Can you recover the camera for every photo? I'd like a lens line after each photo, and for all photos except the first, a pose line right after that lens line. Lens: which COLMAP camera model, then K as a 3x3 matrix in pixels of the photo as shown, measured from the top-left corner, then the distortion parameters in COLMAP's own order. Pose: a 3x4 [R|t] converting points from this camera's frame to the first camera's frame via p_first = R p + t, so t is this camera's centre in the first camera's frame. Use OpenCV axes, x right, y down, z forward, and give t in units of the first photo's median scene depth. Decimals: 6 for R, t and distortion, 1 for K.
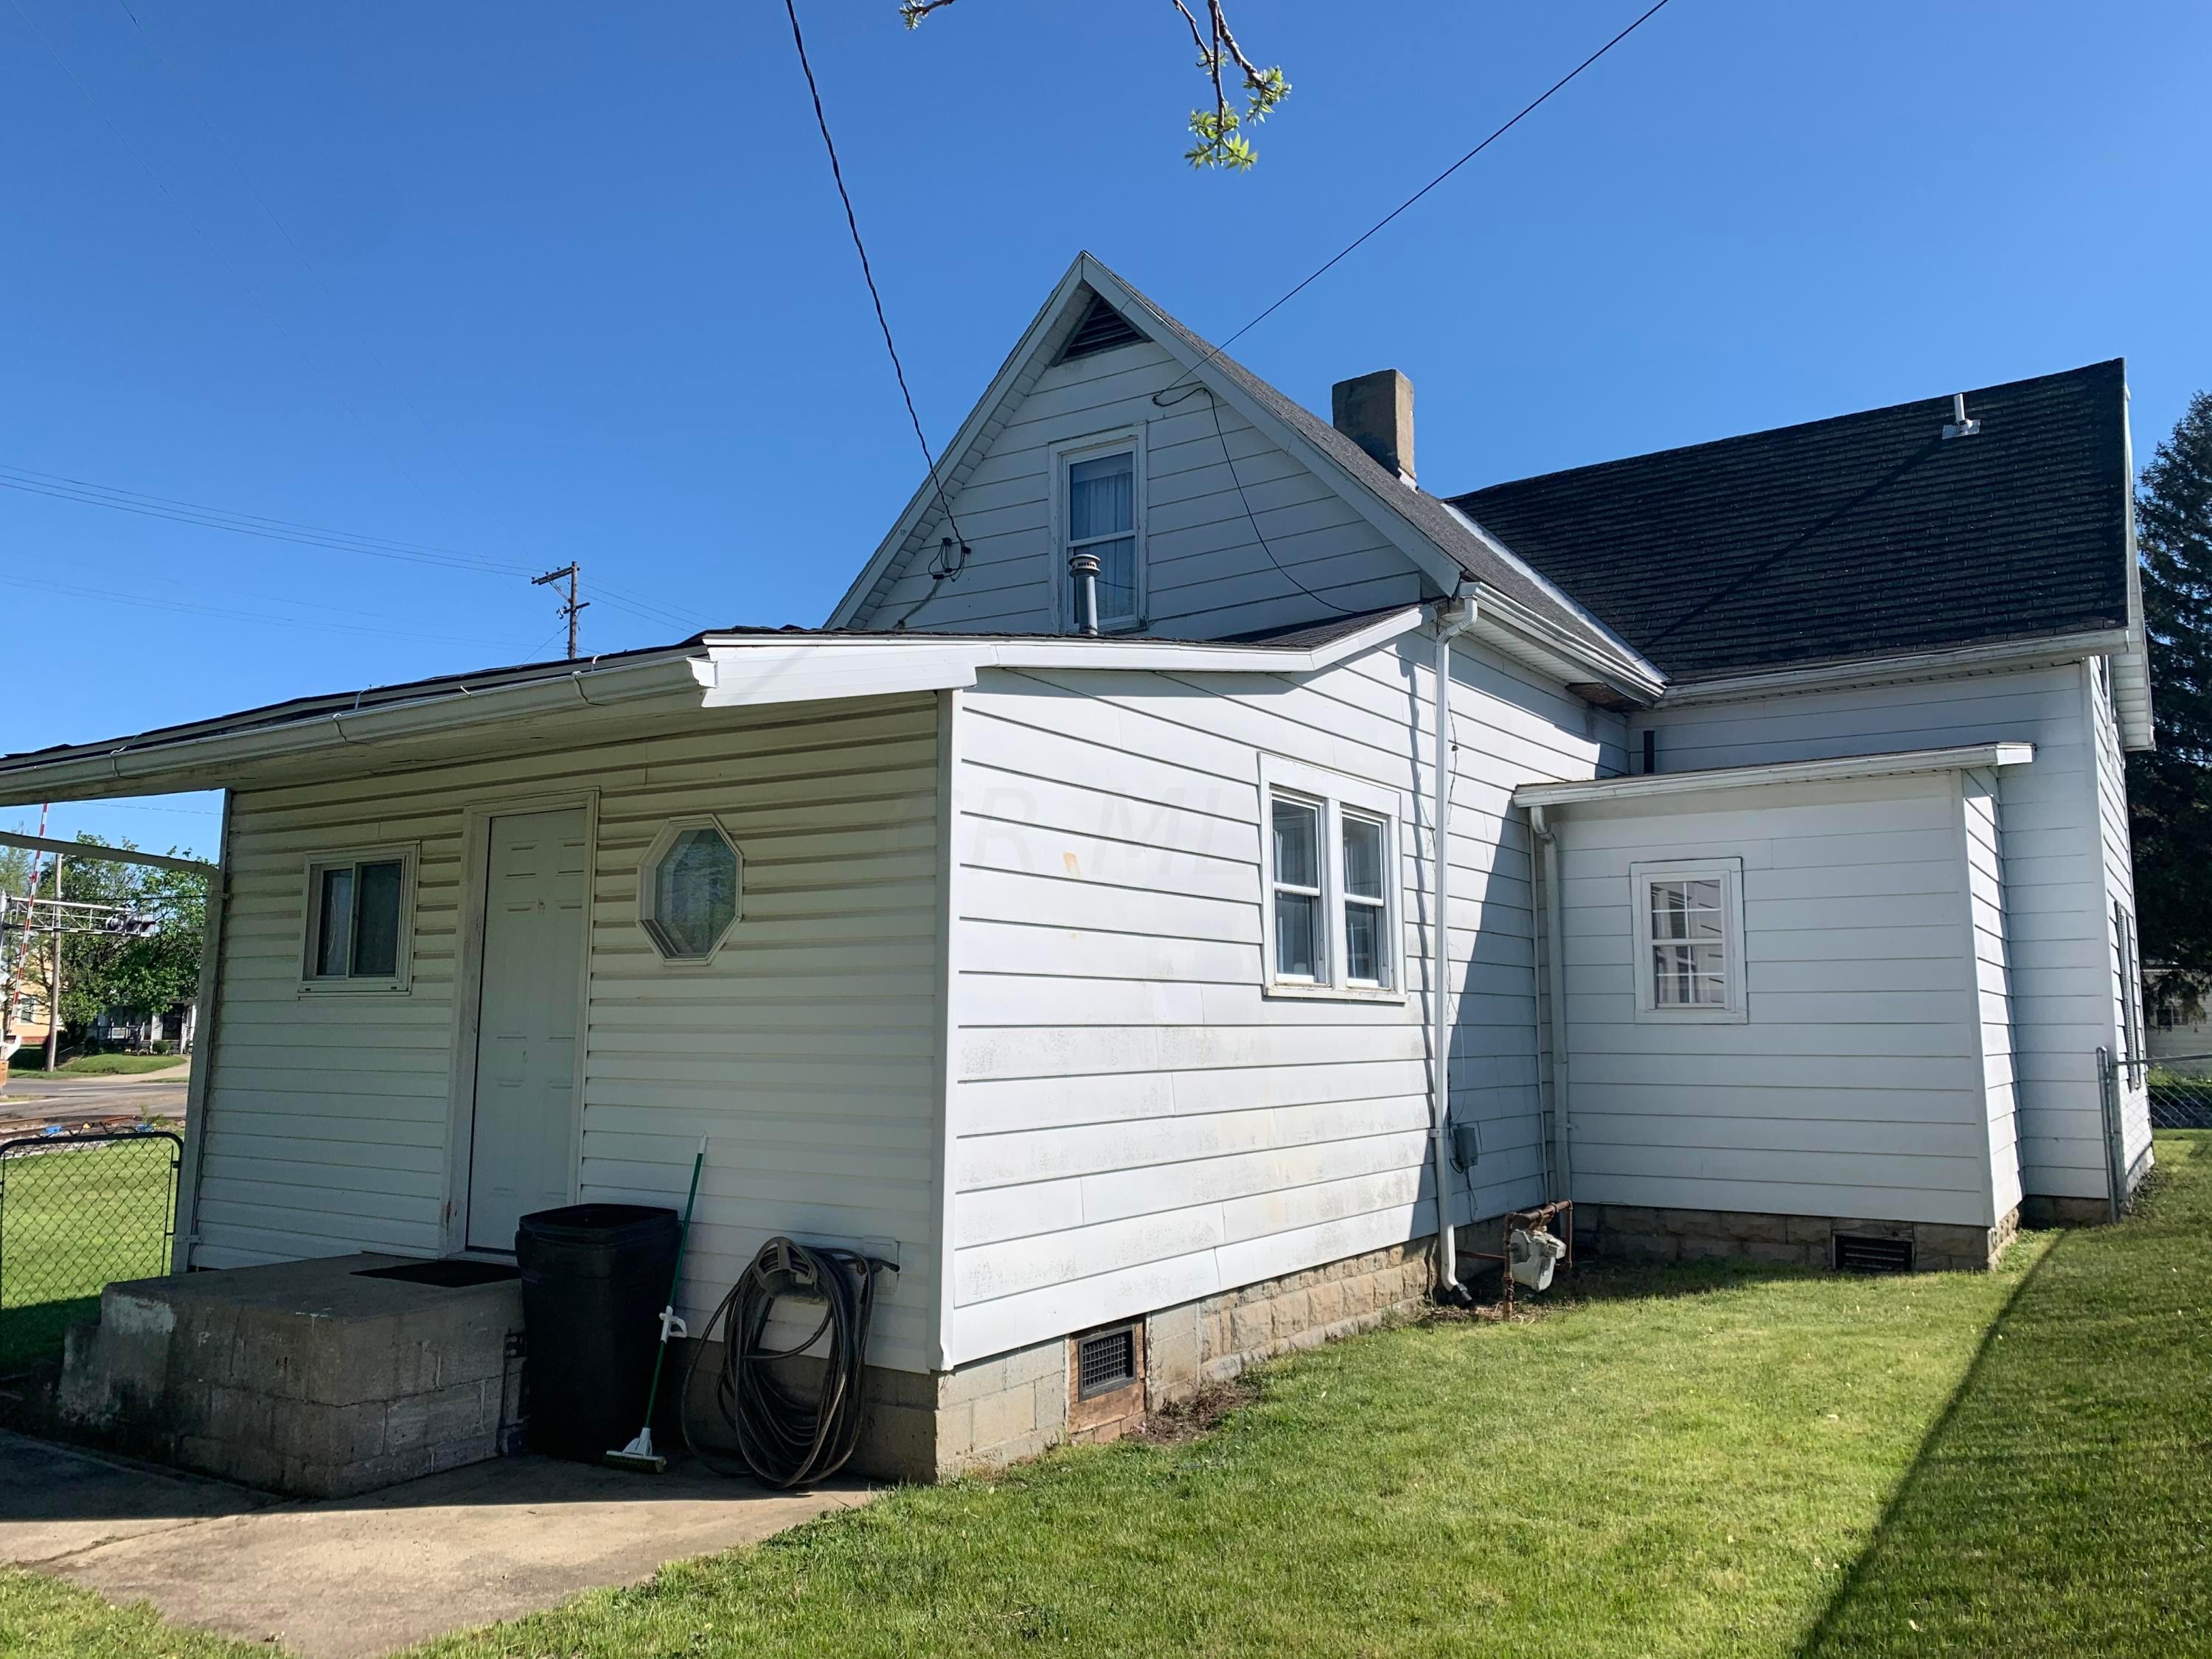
lens RADIAL K [[1654.7, 0, 1106.0], [0, 1654.7, 829.5], [0, 0, 1]] dist [0.022839, -0.006210]
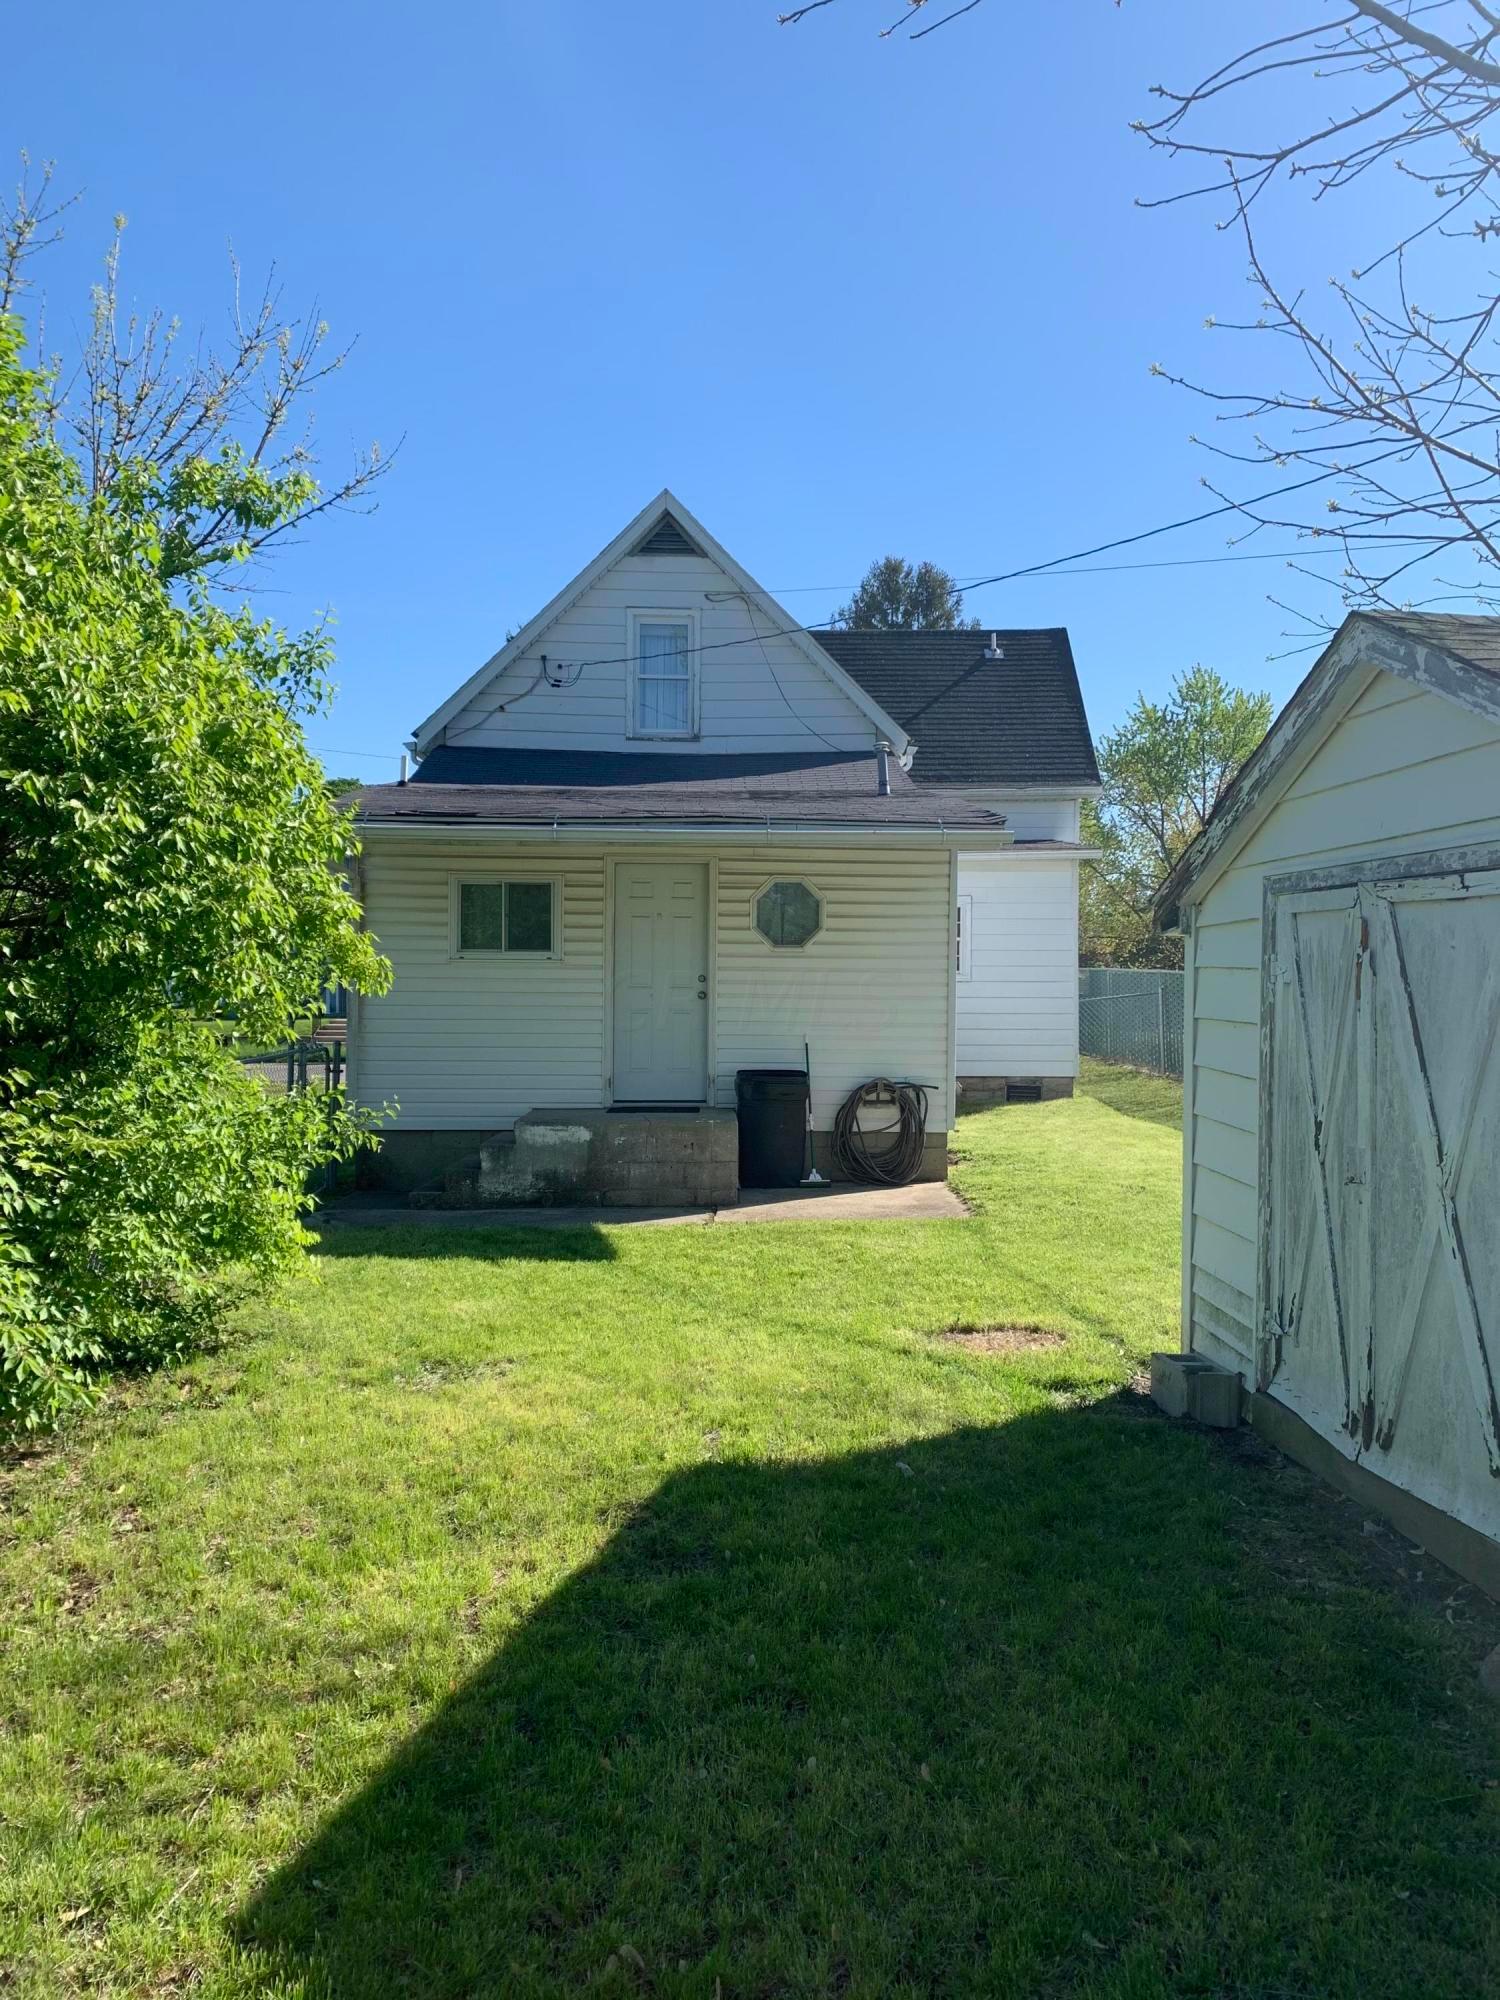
lens RADIAL K [[1552.4, 0, 751.6], [0, 1552.4, 990.0], [0, 0, 1]] dist [0.010978, -0.006115]
pose [[0.806921, 0.000718, 0.590659, -1.374551], [-0.073425, 0.992365, 0.099102, -0.052983], [-0.586078, -0.123336, 0.800813, -0.468912]]
